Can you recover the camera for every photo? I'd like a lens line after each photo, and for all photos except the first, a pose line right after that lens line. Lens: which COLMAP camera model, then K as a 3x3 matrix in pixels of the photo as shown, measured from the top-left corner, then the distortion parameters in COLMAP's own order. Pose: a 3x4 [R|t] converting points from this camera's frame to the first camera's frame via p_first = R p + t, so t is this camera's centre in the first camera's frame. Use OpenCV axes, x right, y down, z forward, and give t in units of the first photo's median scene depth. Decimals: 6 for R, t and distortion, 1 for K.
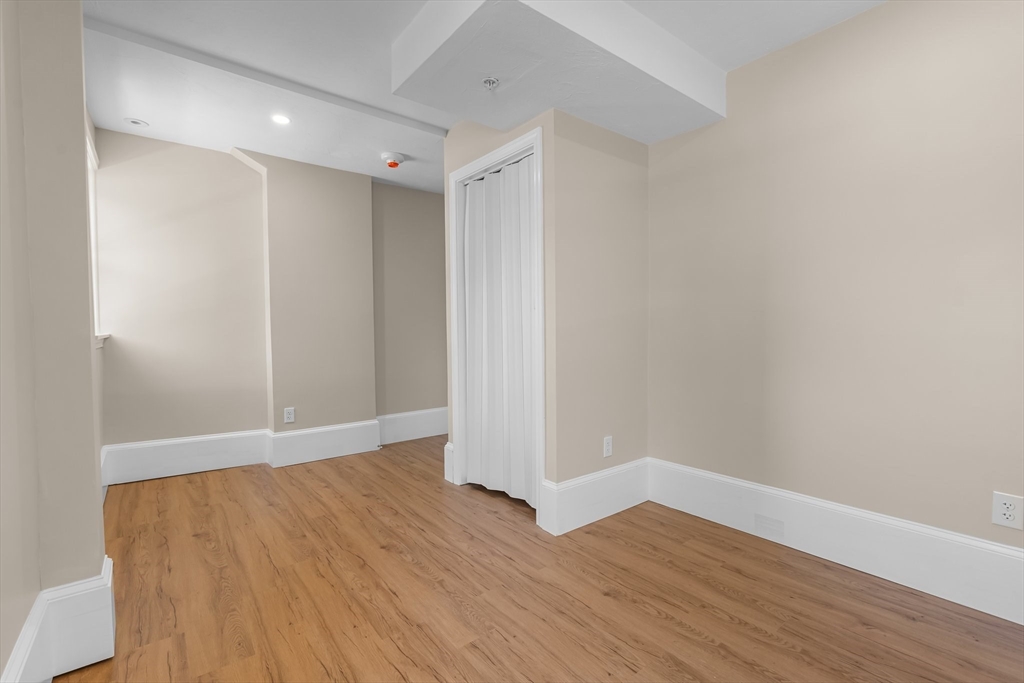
lens RADIAL K [[465.0, 0, 508.4], [0, 465.0, 341.1], [0, 0, 1]] dist [0.001549, -0.000107]
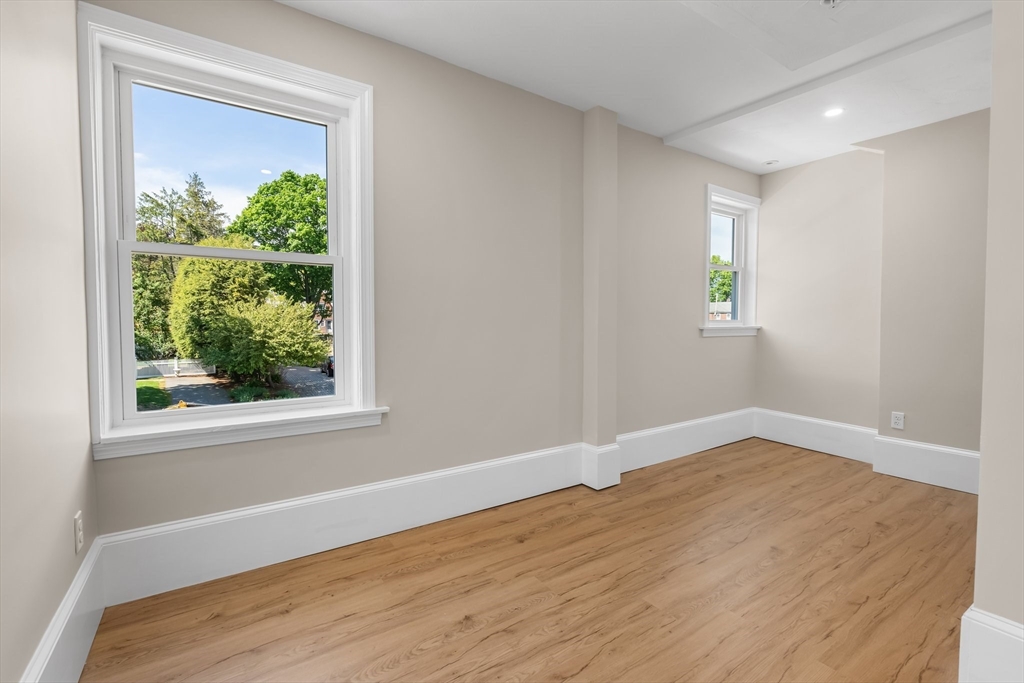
lens RADIAL K [[465.0, 0, 511.9], [0, 465.0, 337.6], [0, 0, 1]] dist [0.001549, -0.000107]
pose [[-0.083950, 0.036433, -0.995804, 0.618814], [-0.032176, 0.998711, 0.039252, -0.012611], [0.995950, 0.035337, -0.082670, 0.444002]]
